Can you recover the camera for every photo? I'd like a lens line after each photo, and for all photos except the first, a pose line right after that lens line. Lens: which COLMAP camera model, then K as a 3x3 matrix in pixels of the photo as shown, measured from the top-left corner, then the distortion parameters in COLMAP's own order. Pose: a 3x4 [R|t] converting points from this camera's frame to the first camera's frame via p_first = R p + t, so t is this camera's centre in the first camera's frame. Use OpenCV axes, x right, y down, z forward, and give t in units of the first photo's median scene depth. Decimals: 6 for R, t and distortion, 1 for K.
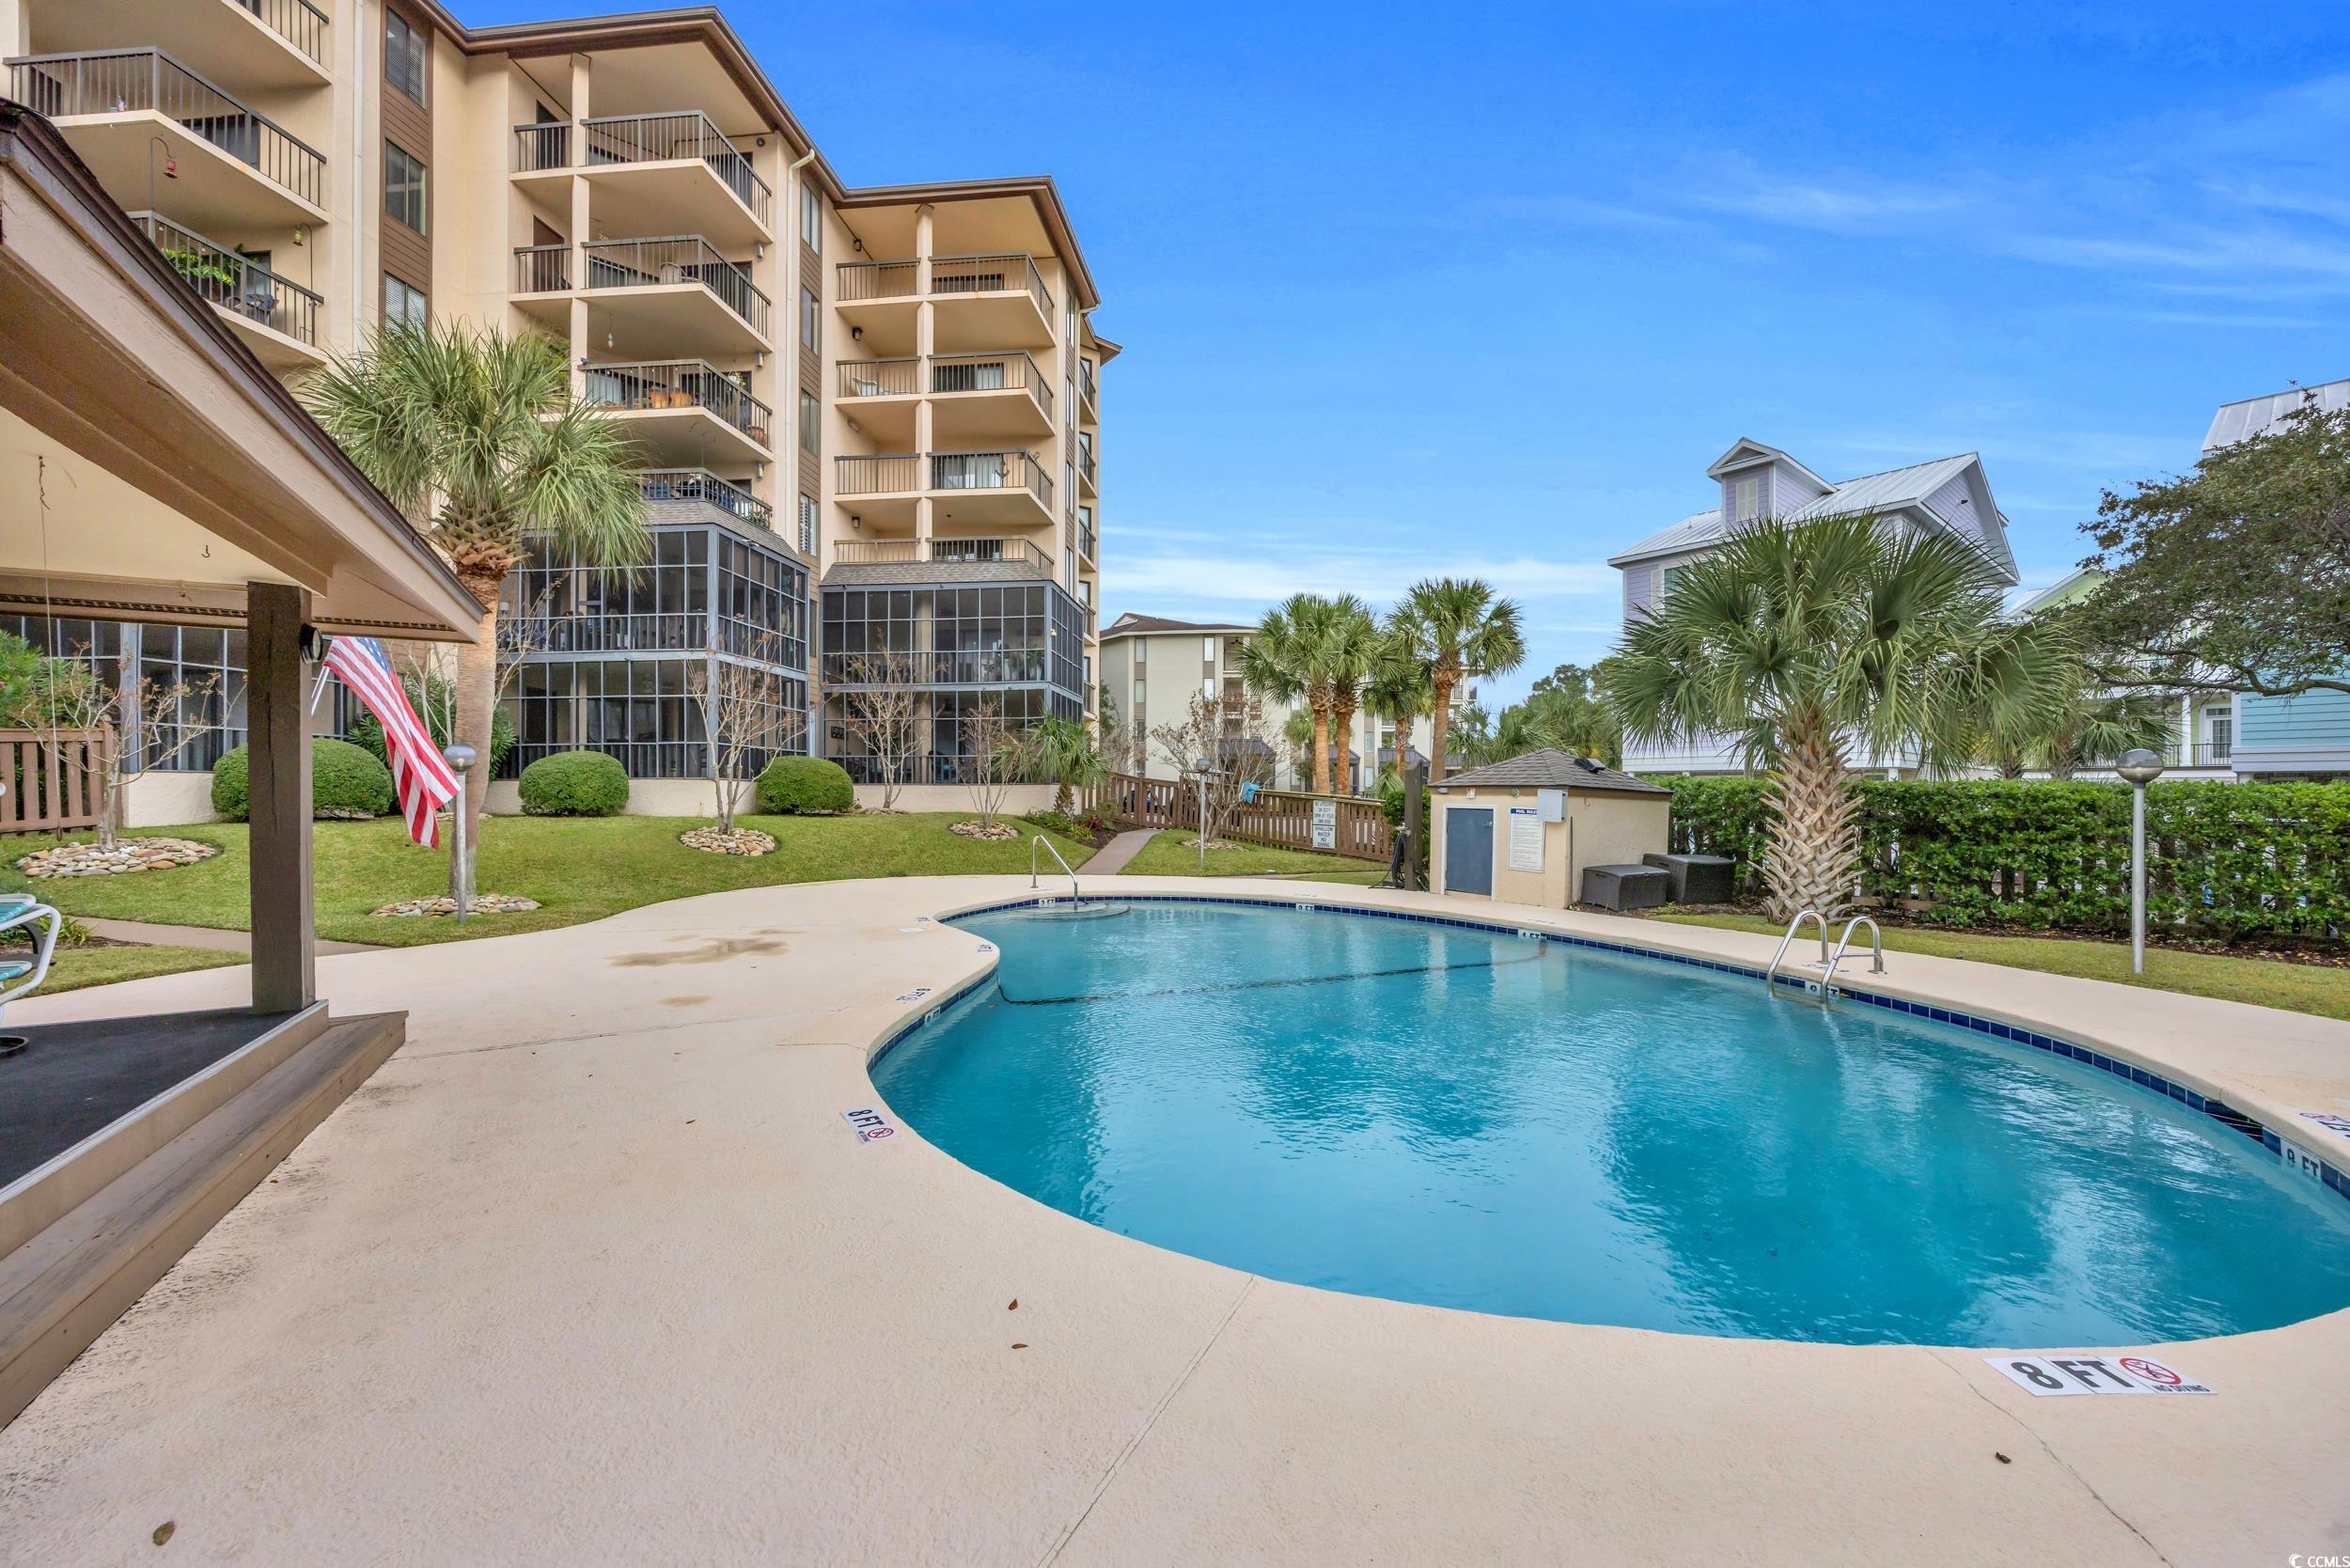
lens RADIAL K [[899.9, 0, 1179.9], [0, 899.9, 792.8], [0, 0, 1]] dist [-0.000830, -0.000299]
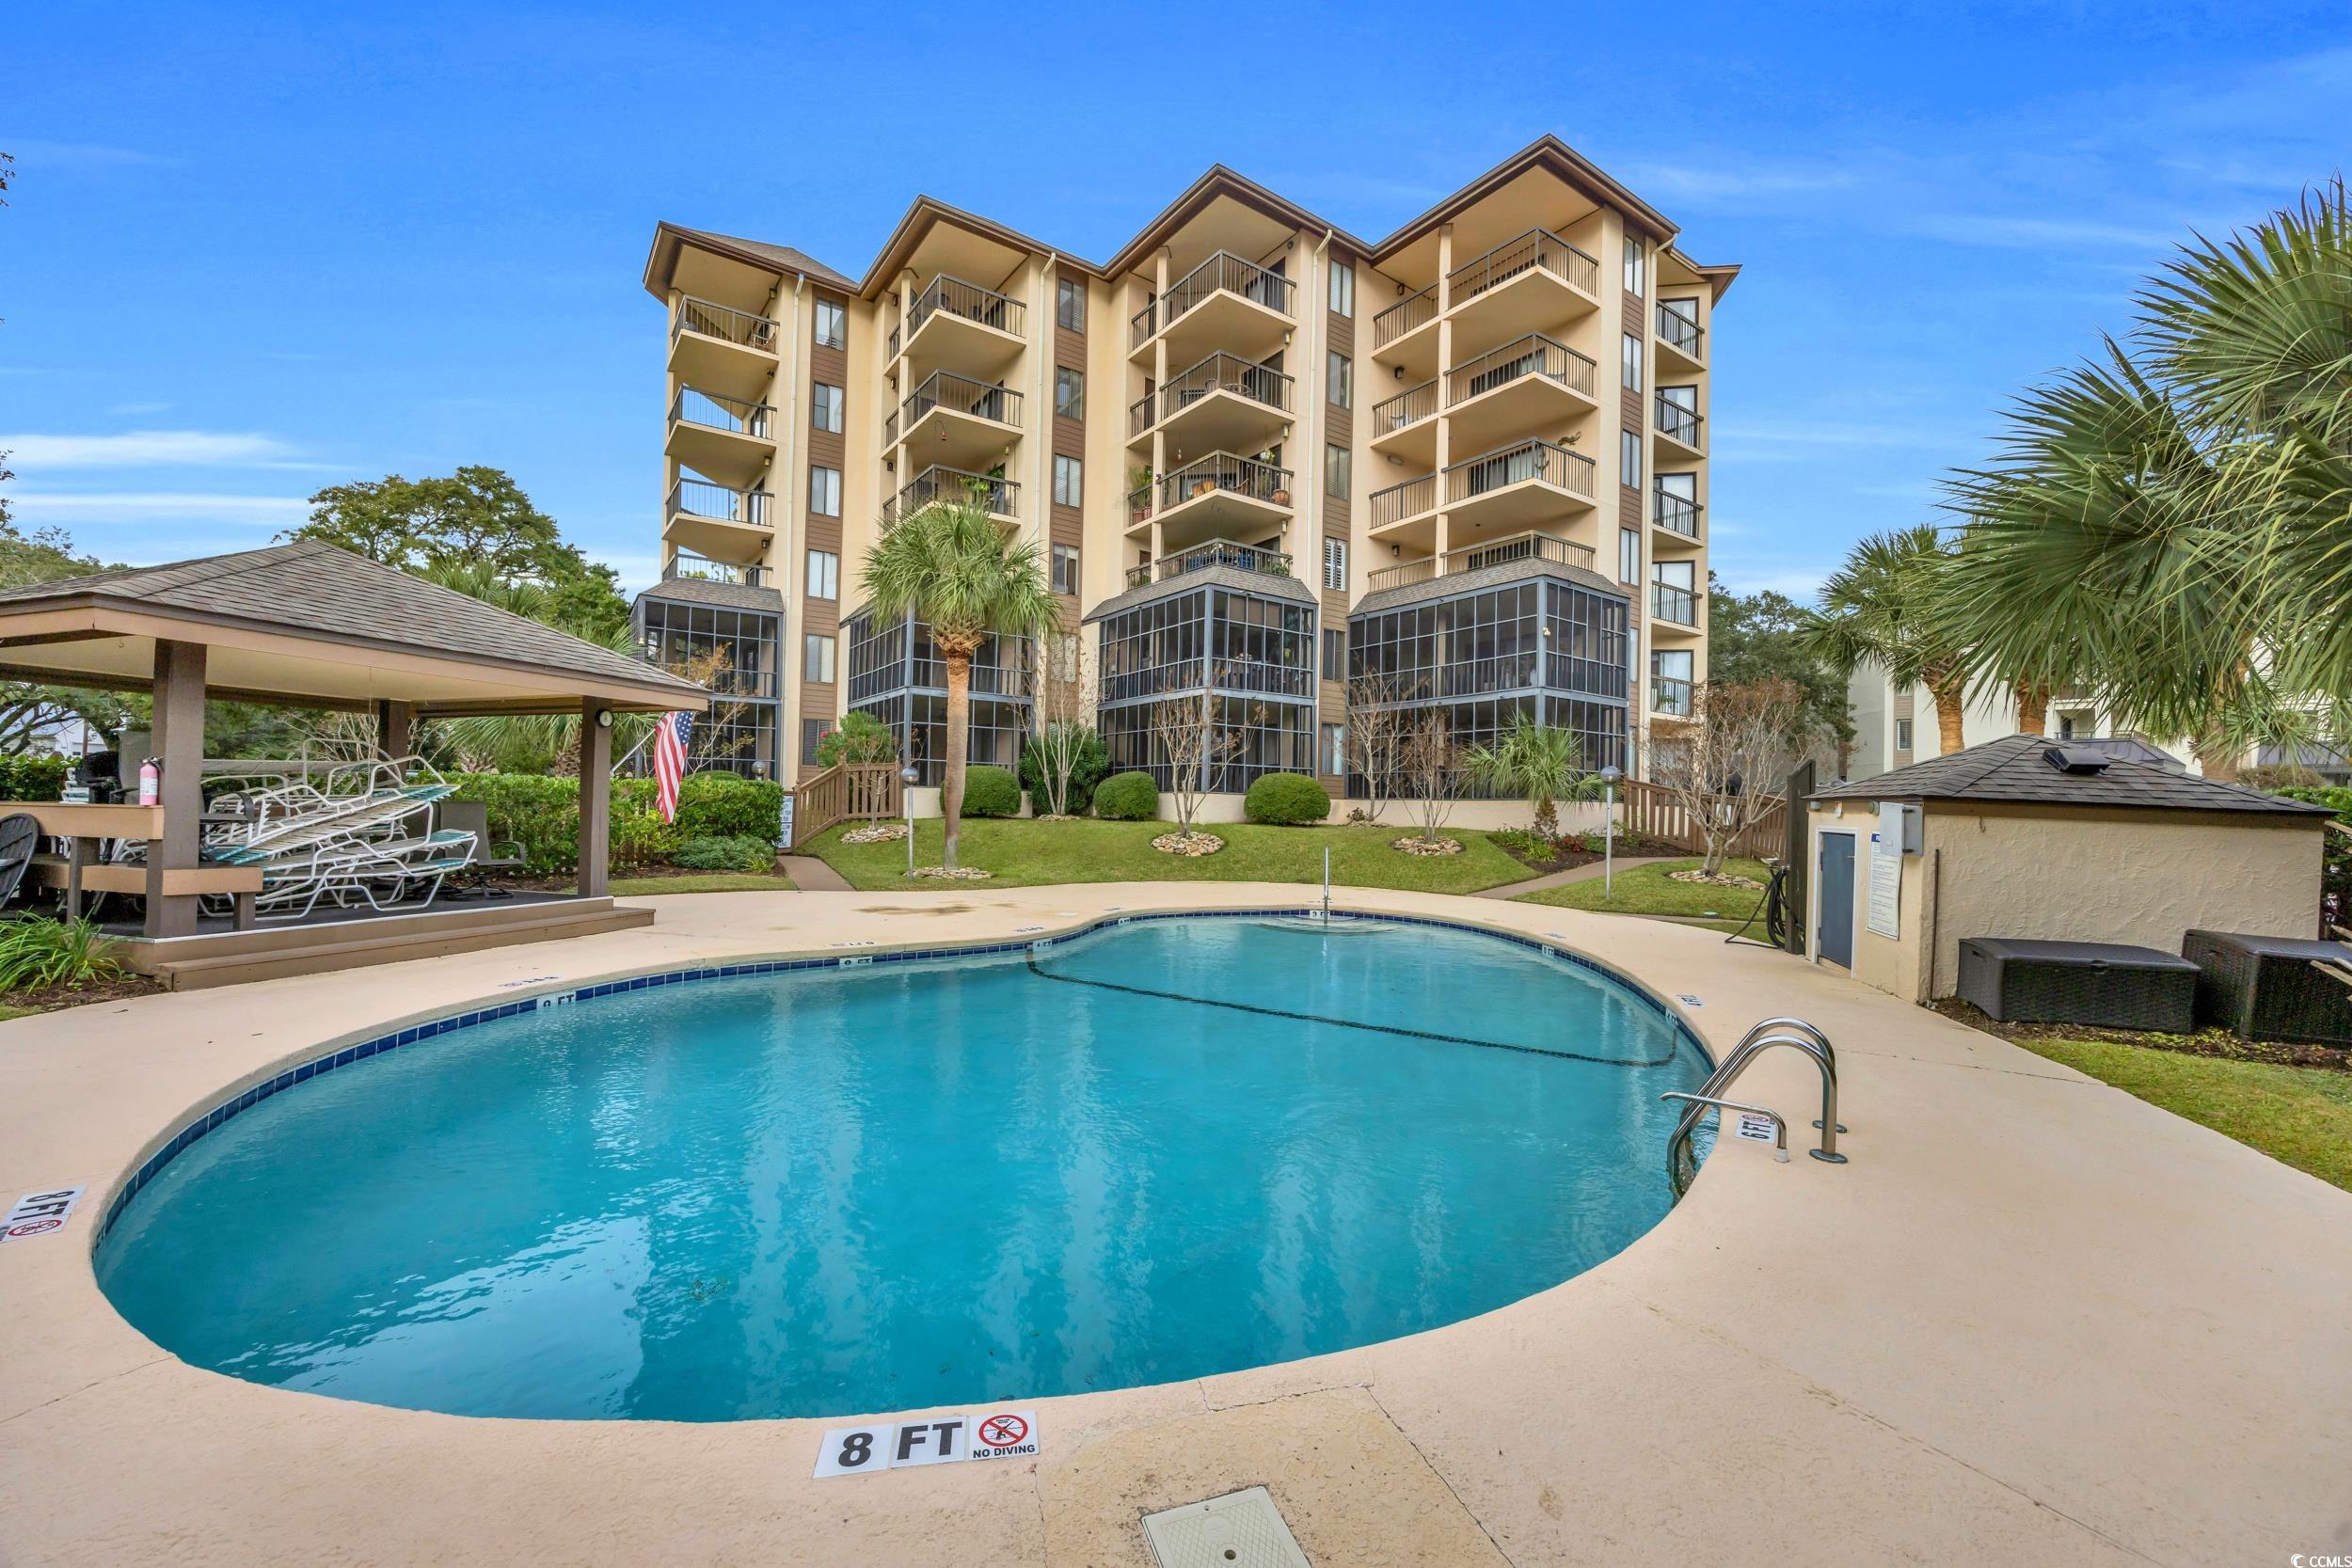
lens RADIAL K [[900.5, 0, 1180.9], [0, 900.5, 792.8], [0, 0, 1]] dist [-0.000830, -0.000299]
pose [[0.667065, -0.000872, -0.744999, 0.293865], [-0.015423, 0.999769, -0.014980, 0.003057], [0.744840, 0.021483, 0.666898, 0.131069]]
